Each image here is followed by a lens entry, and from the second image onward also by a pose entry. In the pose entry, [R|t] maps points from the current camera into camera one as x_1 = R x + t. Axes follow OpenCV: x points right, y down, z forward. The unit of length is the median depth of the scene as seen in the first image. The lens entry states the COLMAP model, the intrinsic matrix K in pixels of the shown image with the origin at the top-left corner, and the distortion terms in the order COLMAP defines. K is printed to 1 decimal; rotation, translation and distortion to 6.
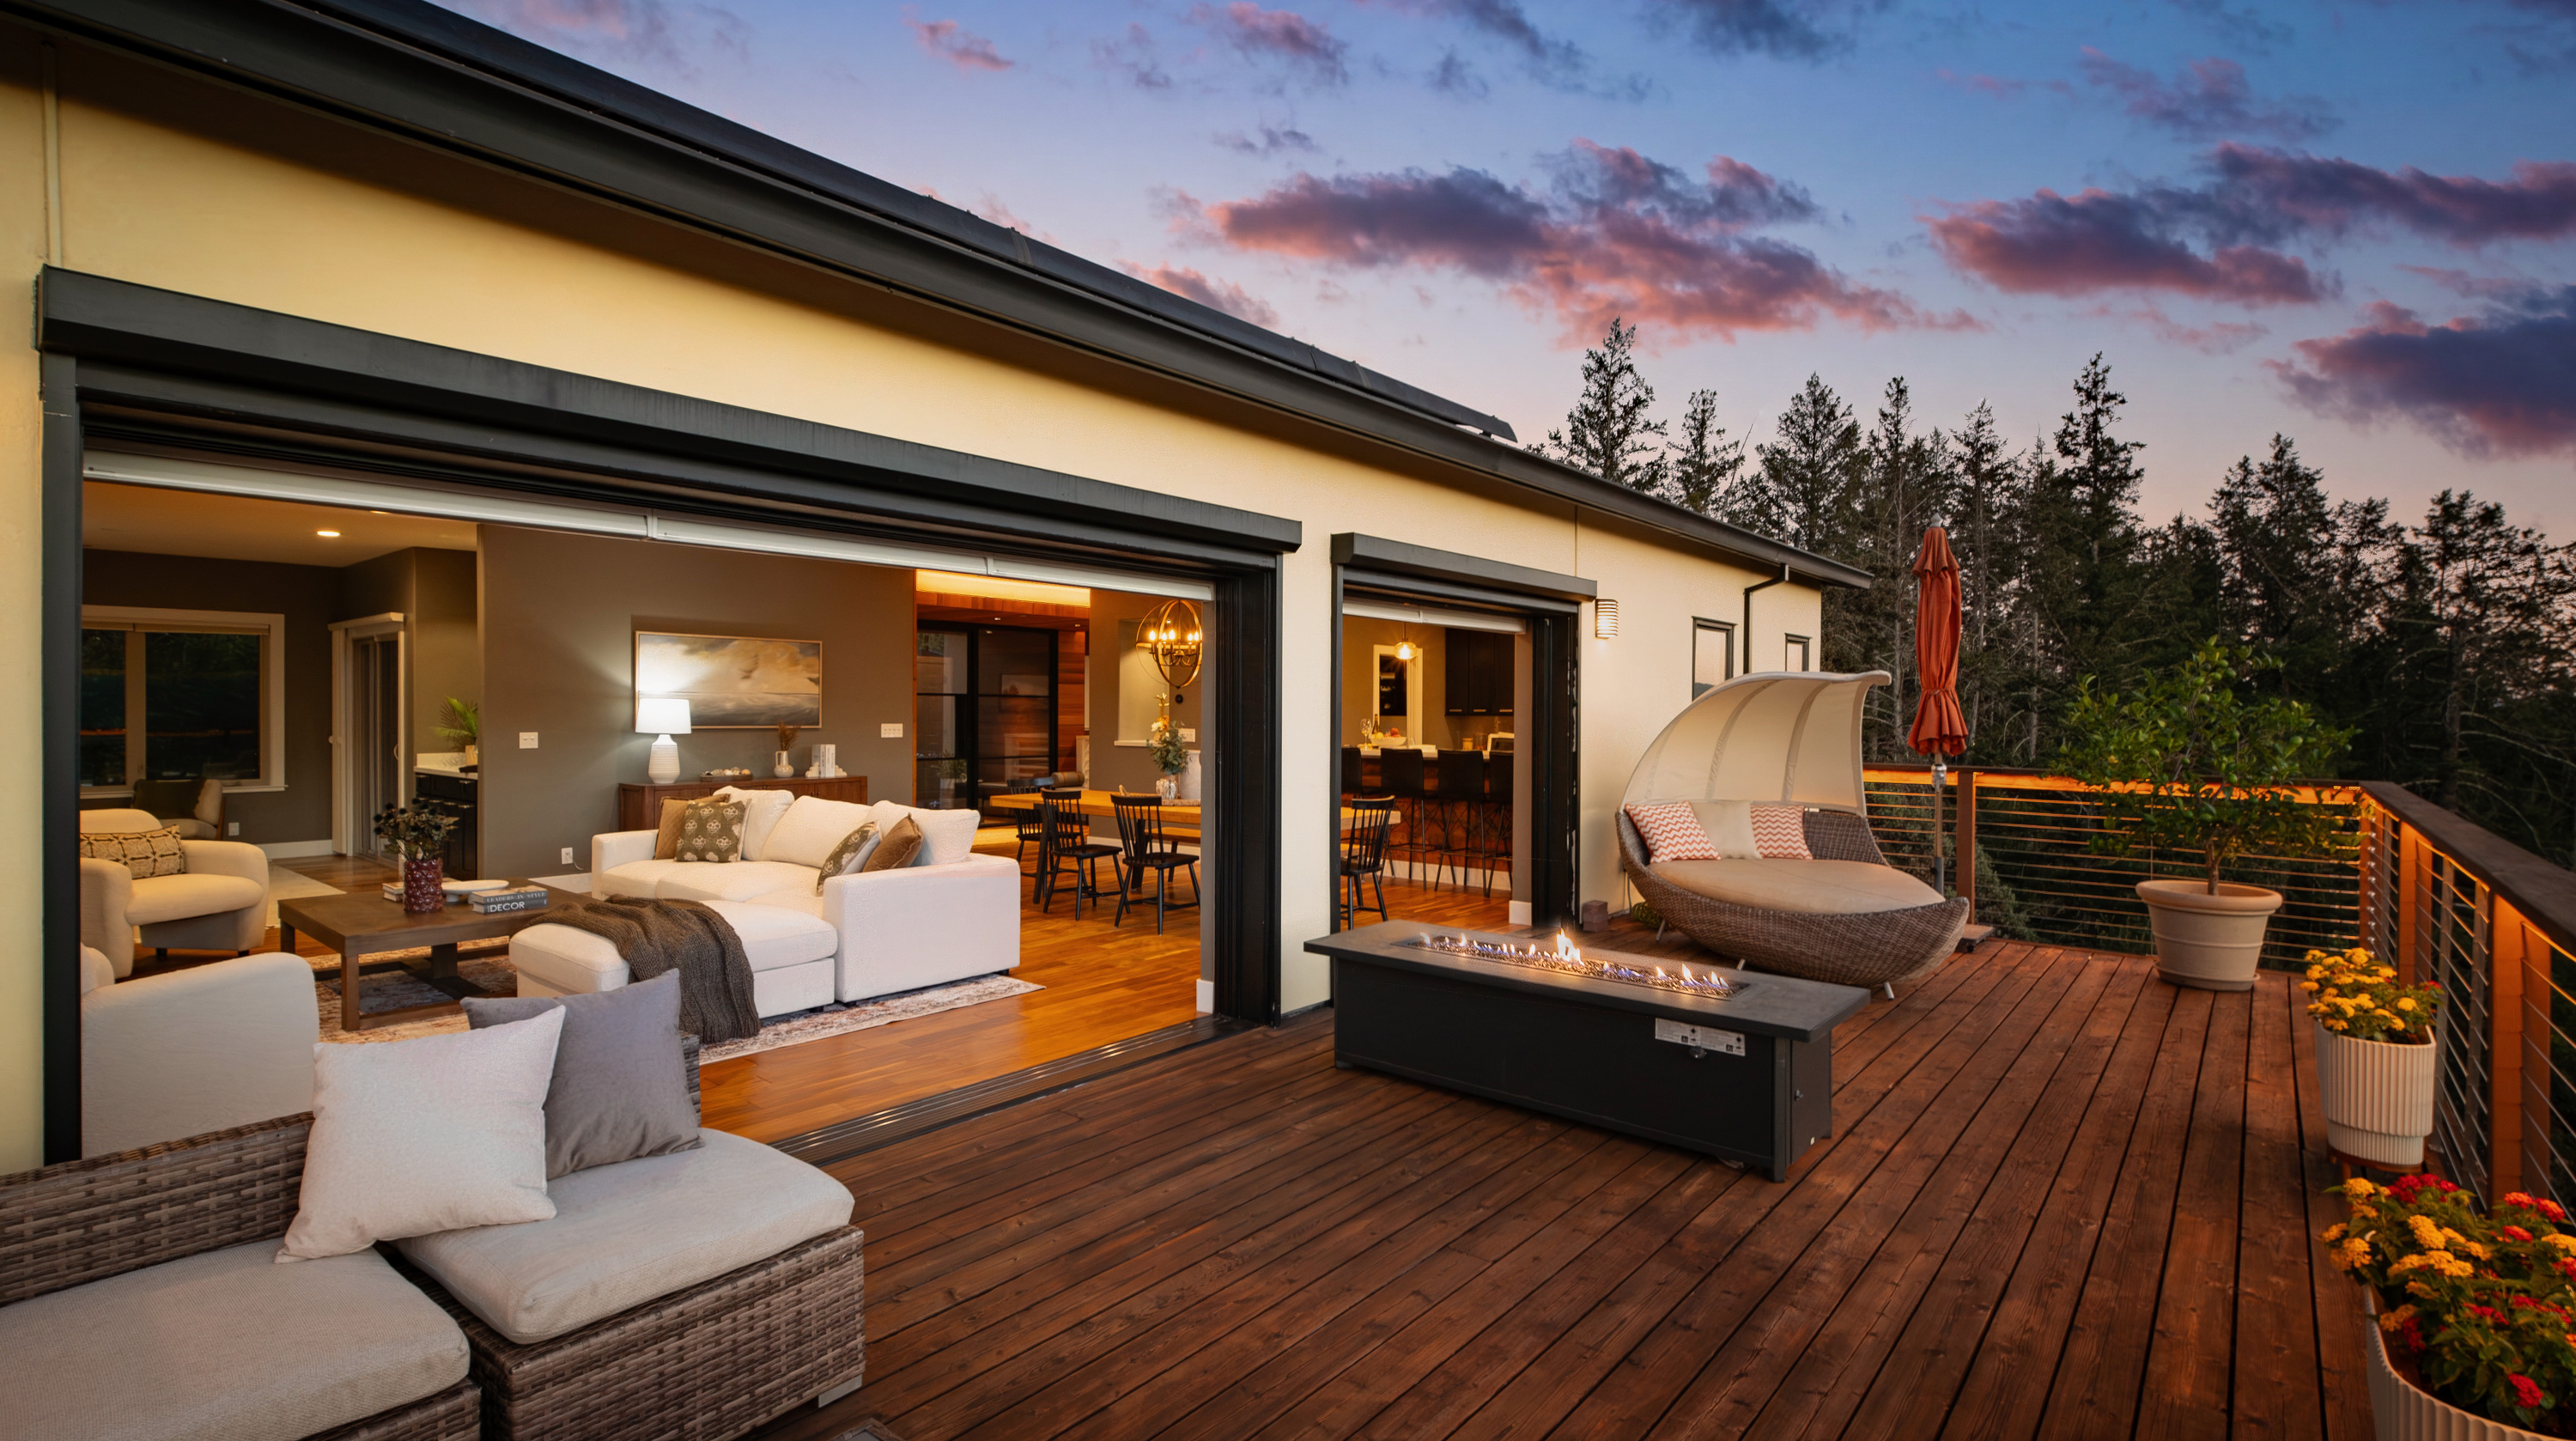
lens RADIAL K [[1119.6, 0, 1288.0], [0, 1119.6, 720.5], [0, 0, 1]] dist [-0.000758, -0.000185]
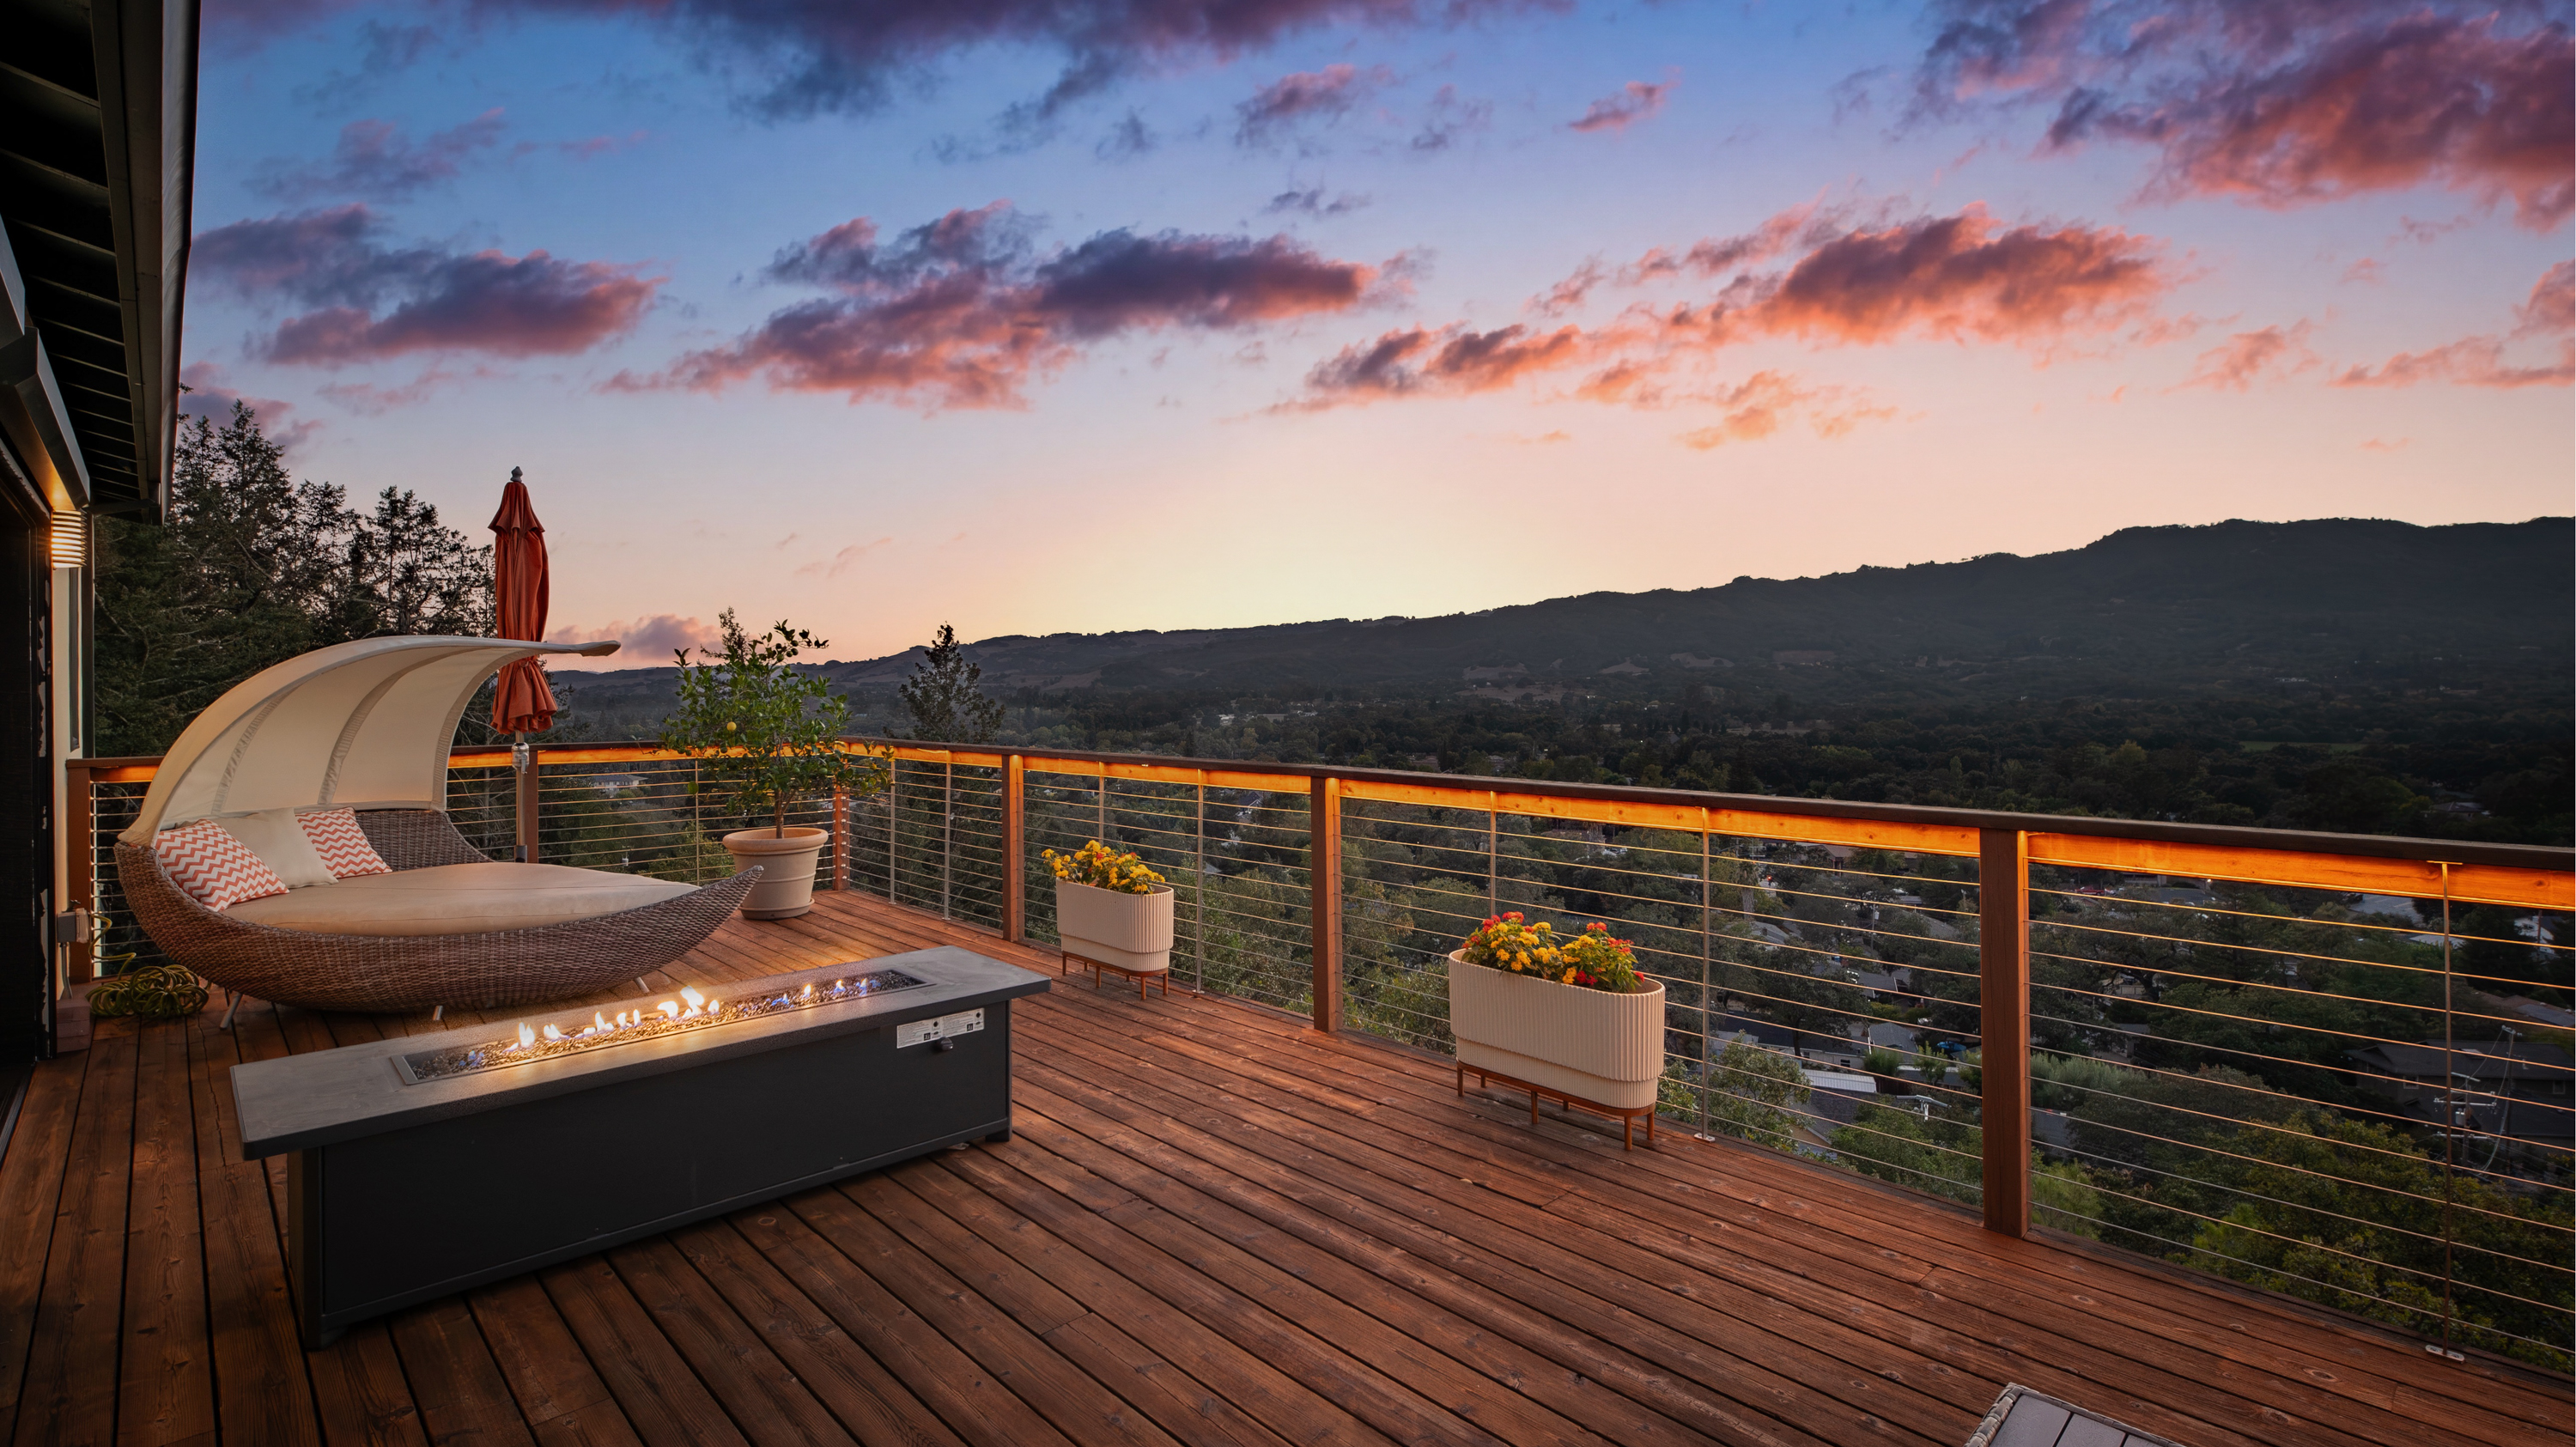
lens RADIAL K [[1119.6, 0, 1288.0], [0, 1119.6, 723.5], [0, 0, 1]] dist [-0.000758, -0.000185]
pose [[0.139937, -0.036082, 0.989503, -0.512926], [0.012822, 0.999318, 0.034627, -0.001752], [-0.990077, 0.007842, 0.140305, 0.576853]]
